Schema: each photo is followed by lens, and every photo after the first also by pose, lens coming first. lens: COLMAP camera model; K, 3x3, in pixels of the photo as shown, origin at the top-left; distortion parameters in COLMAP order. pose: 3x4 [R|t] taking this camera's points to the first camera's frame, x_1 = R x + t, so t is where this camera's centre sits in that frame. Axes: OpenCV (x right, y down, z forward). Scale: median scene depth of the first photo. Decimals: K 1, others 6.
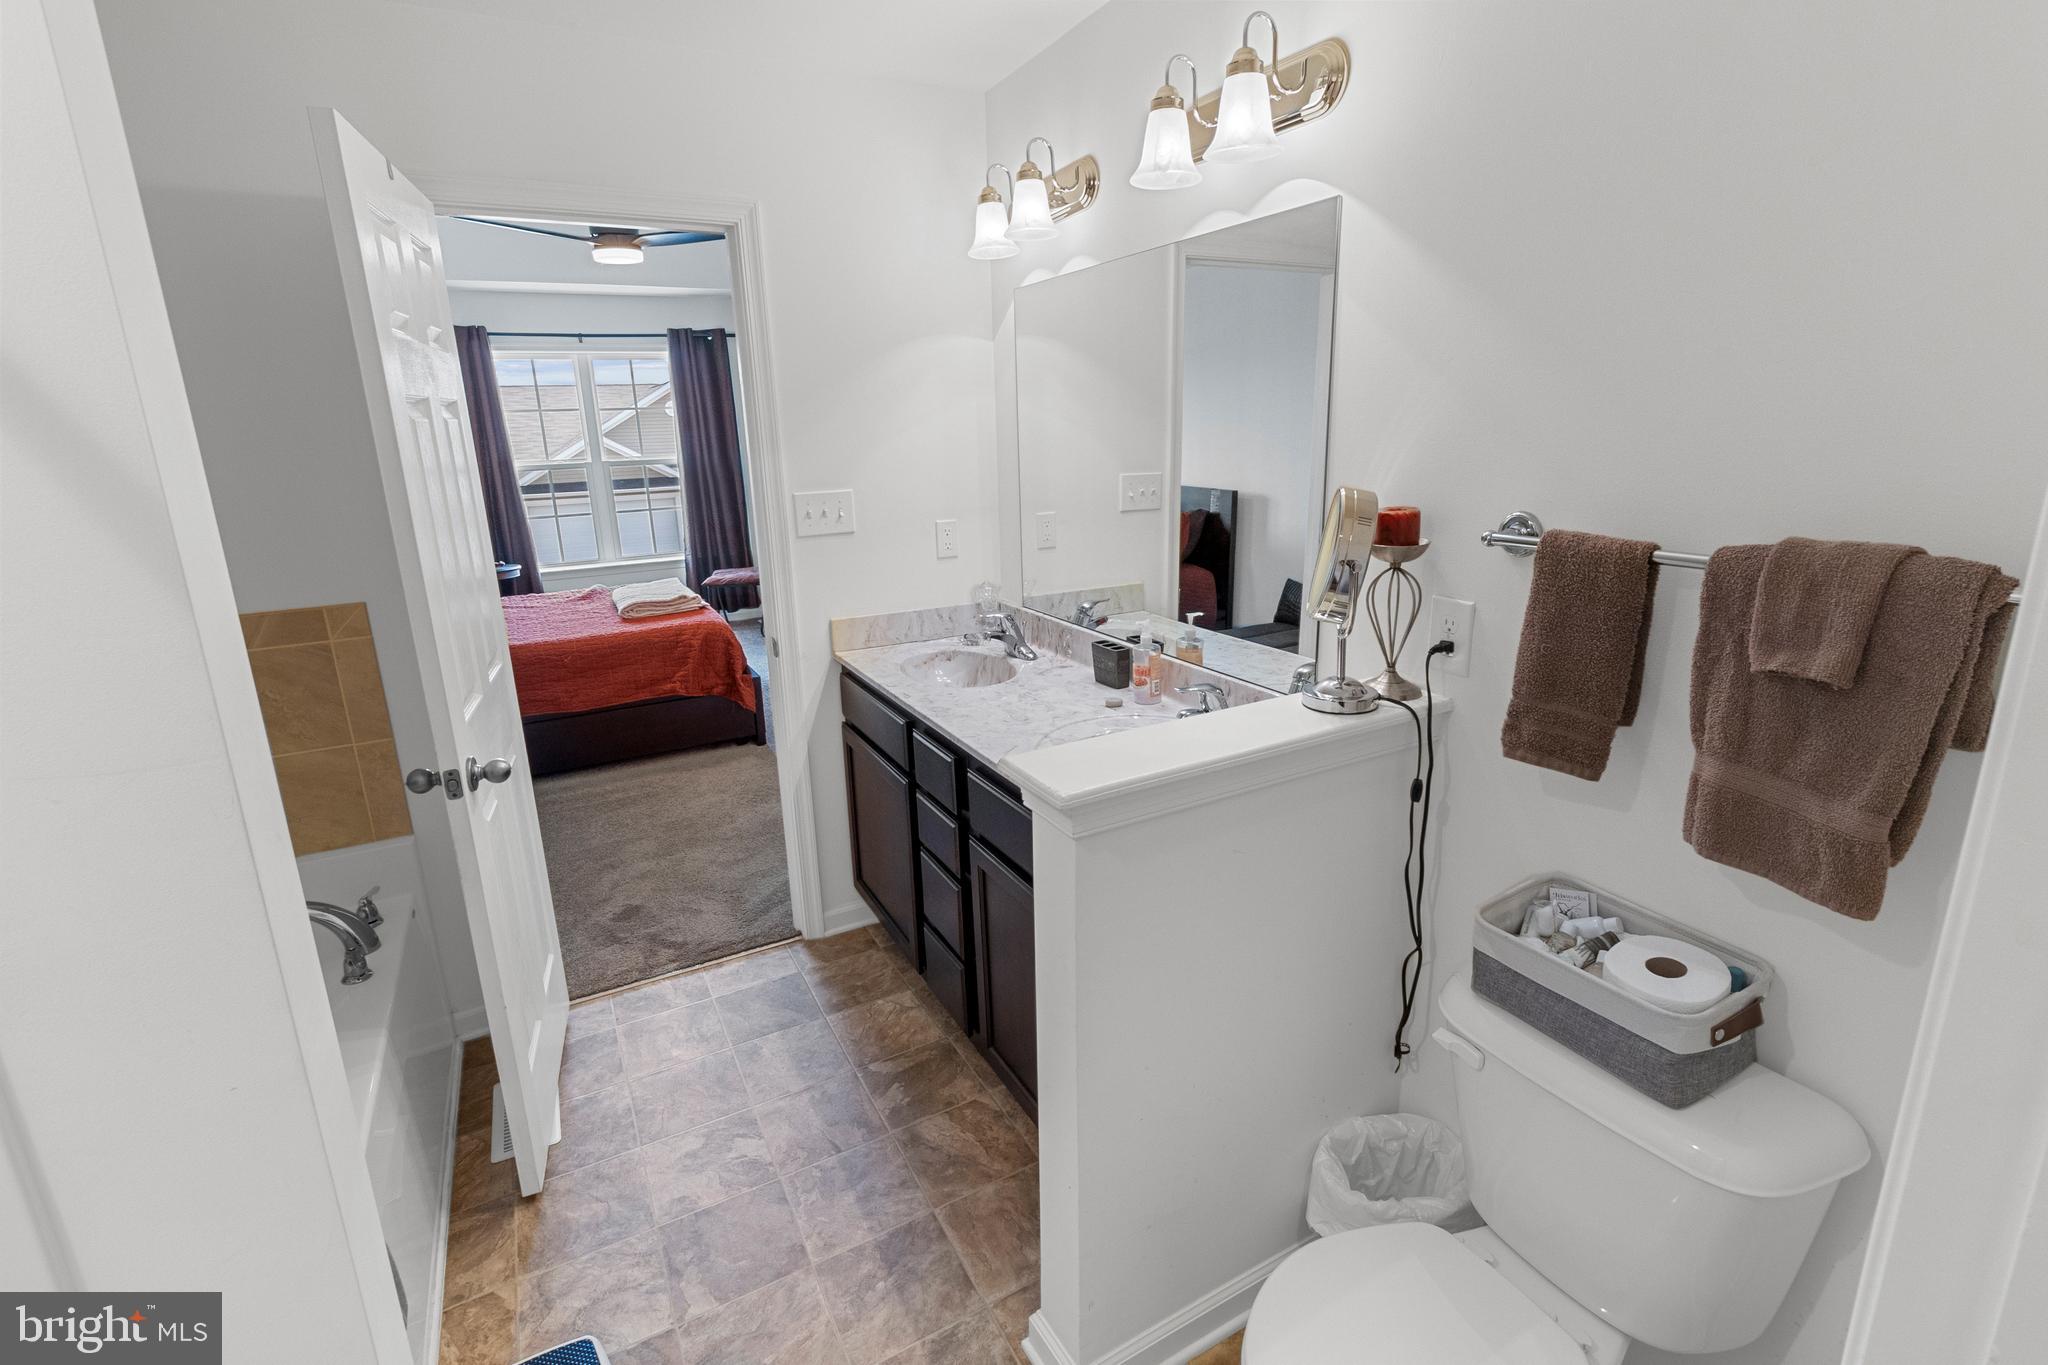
lens RADIAL K [[943.0, 0, 1026.3], [0, 943.0, 673.2], [0, 0, 1]] dist [-0.000526, -0.000153]
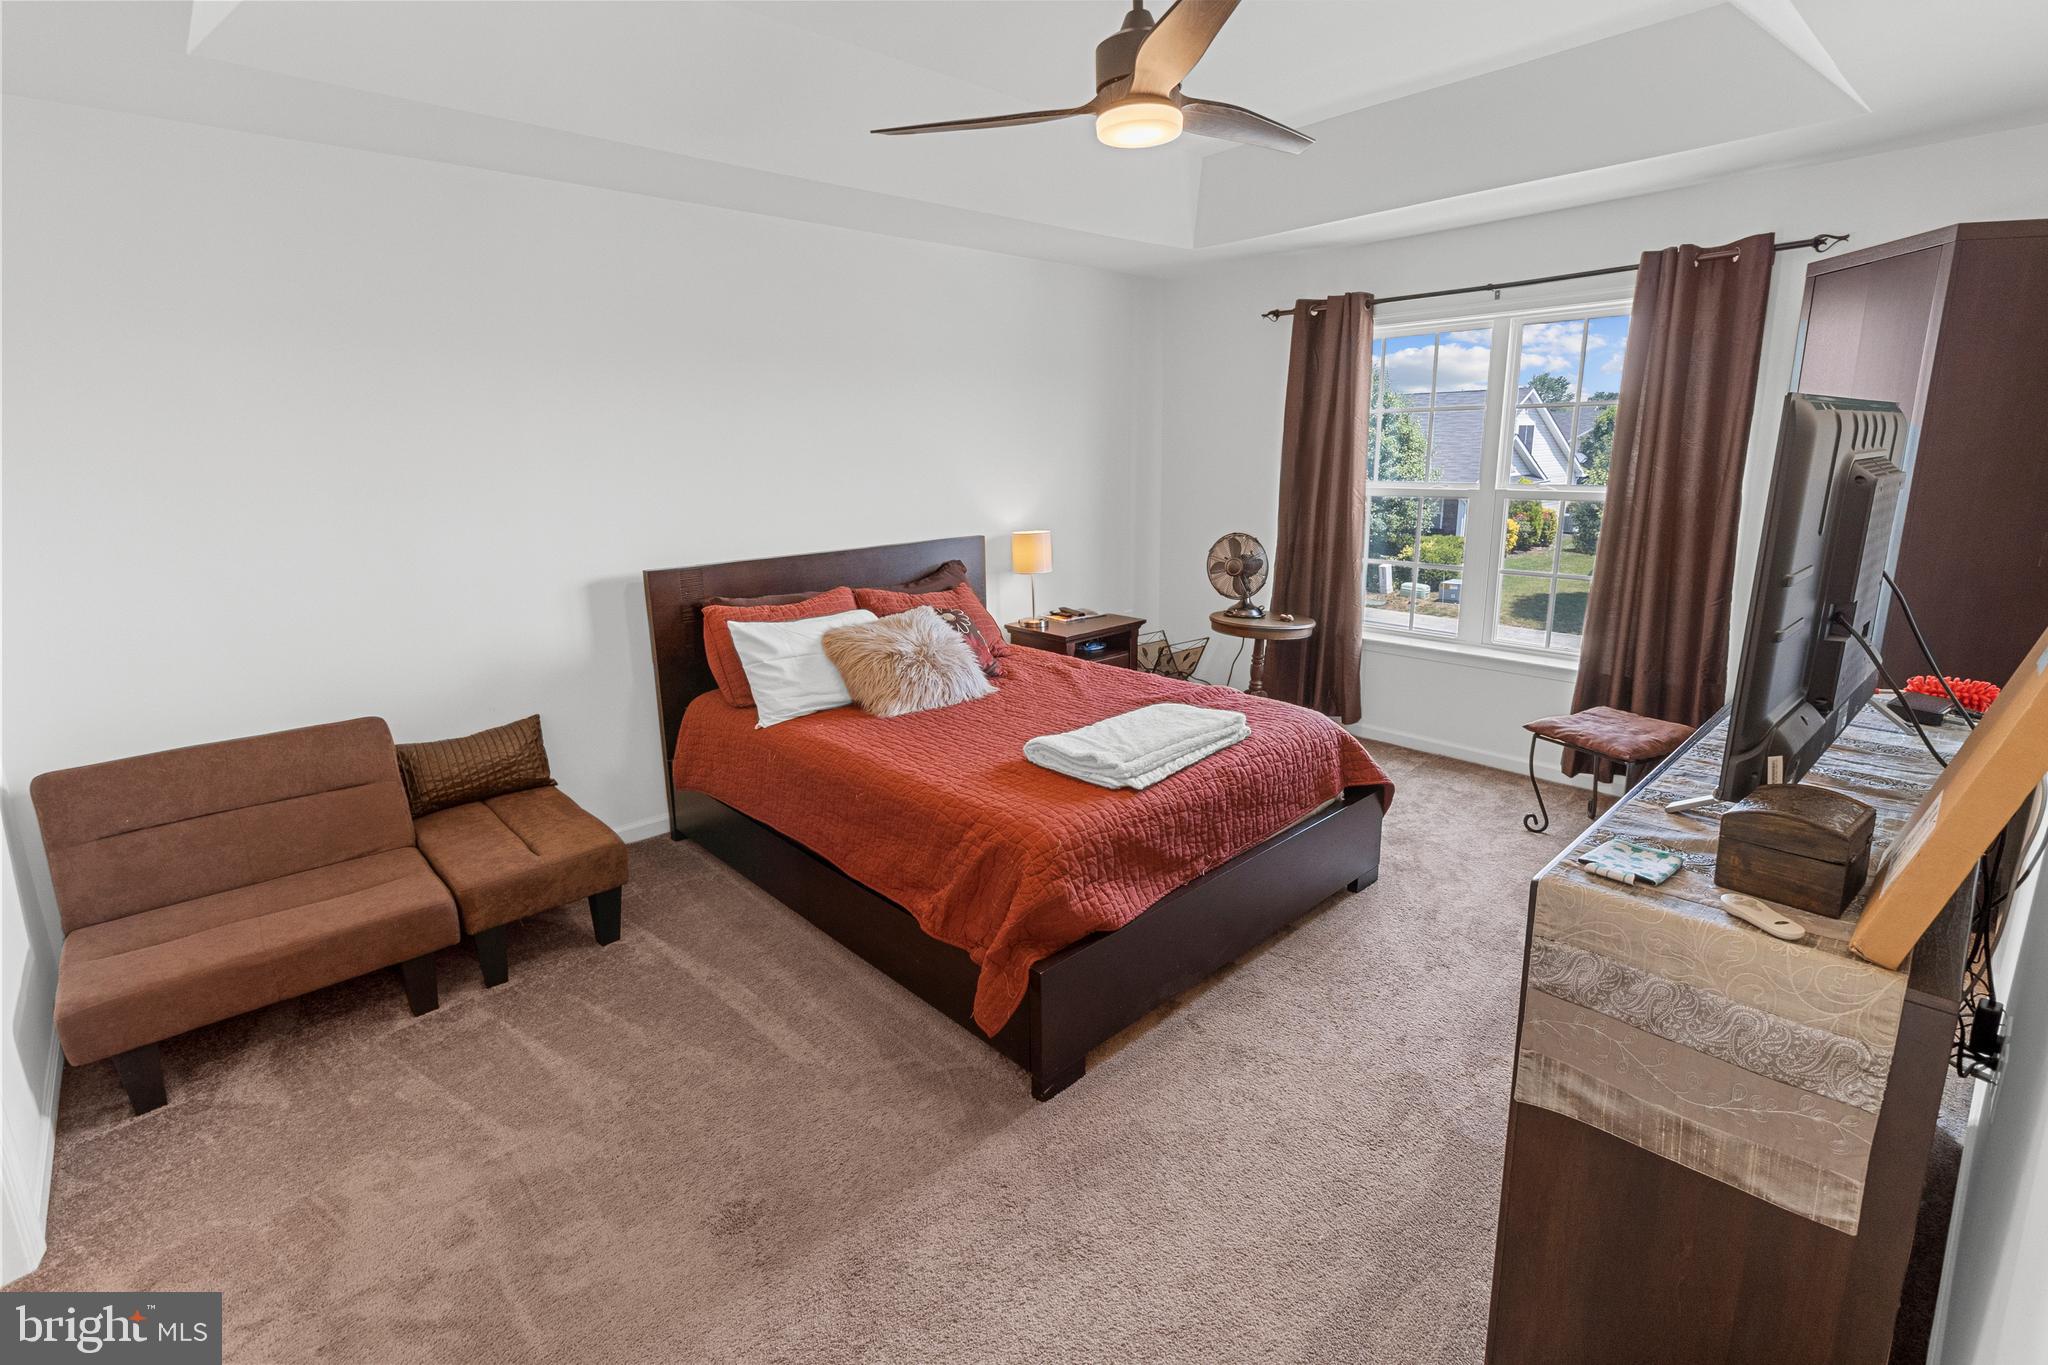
lens RADIAL K [[943.0, 0, 1026.8], [0, 943.0, 670.9], [0, 0, 1]] dist [-0.000526, -0.000153]
pose [[0.256456, 0.257212, -0.931704, 0.081932], [-0.247635, 0.949253, 0.193894, -0.160478], [0.934295, 0.180997, 0.307136, 0.558111]]
